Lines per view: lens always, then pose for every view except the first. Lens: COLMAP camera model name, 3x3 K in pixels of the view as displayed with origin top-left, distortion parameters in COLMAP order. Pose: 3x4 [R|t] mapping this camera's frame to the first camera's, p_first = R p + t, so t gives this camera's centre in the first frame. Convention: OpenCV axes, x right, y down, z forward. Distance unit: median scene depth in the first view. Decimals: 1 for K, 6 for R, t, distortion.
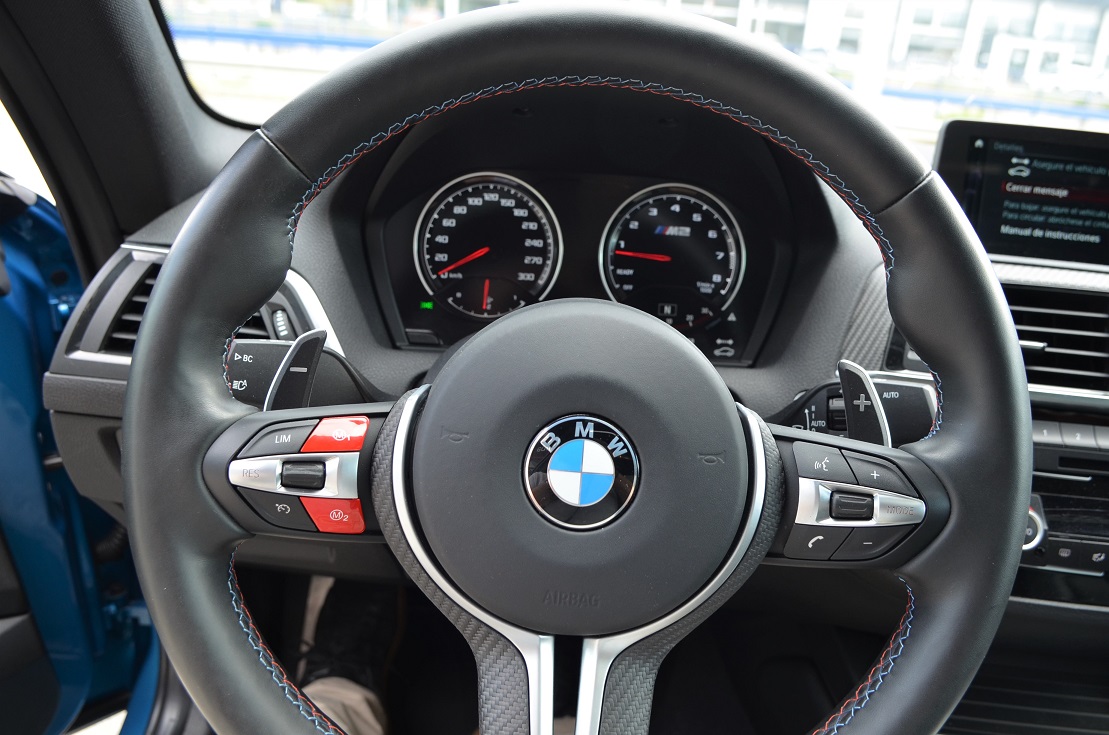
lens RADIAL K [[787.7, 0, 558.5], [0, 787.7, 350.1], [0, 0, 1]] dist [-0.062961, -0.006134]
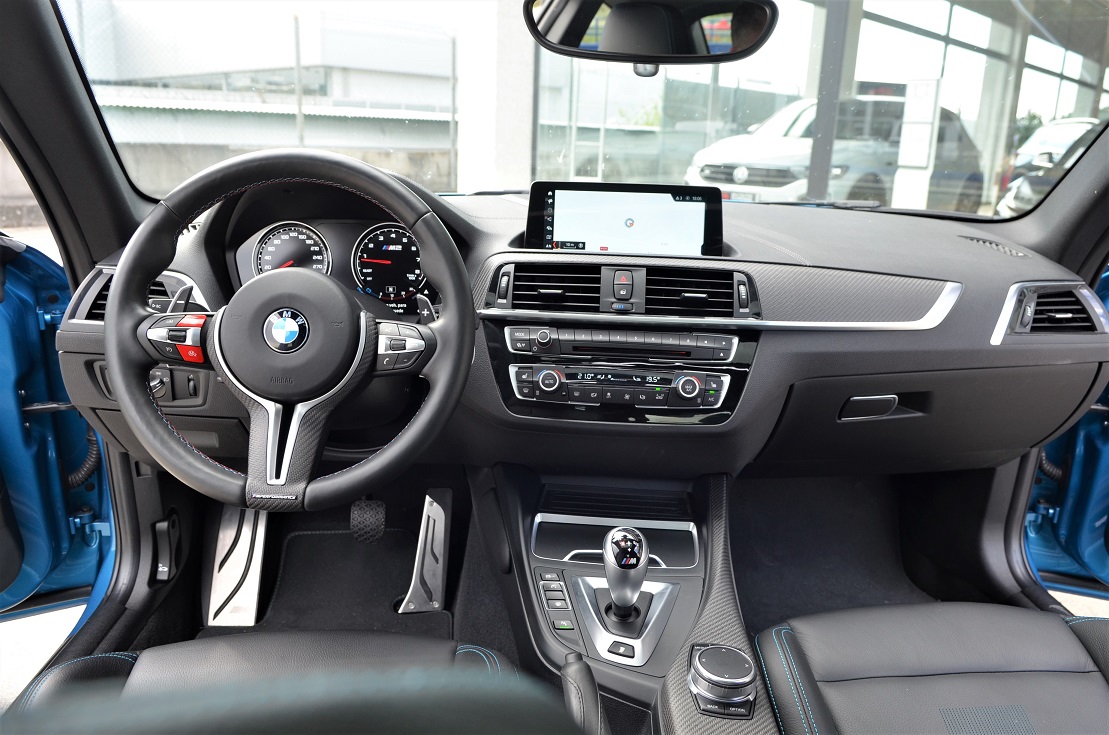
lens RADIAL K [[787.7, 0, 558.5], [0, 787.7, 350.1], [0, 0, 1]] dist [-0.062961, -0.006134]
pose [[0.996802, -0.050900, 0.061608, 0.417602], [0.055019, 0.996227, -0.067112, 0.241955], [-0.057959, 0.070287, 0.995842, -0.881728]]
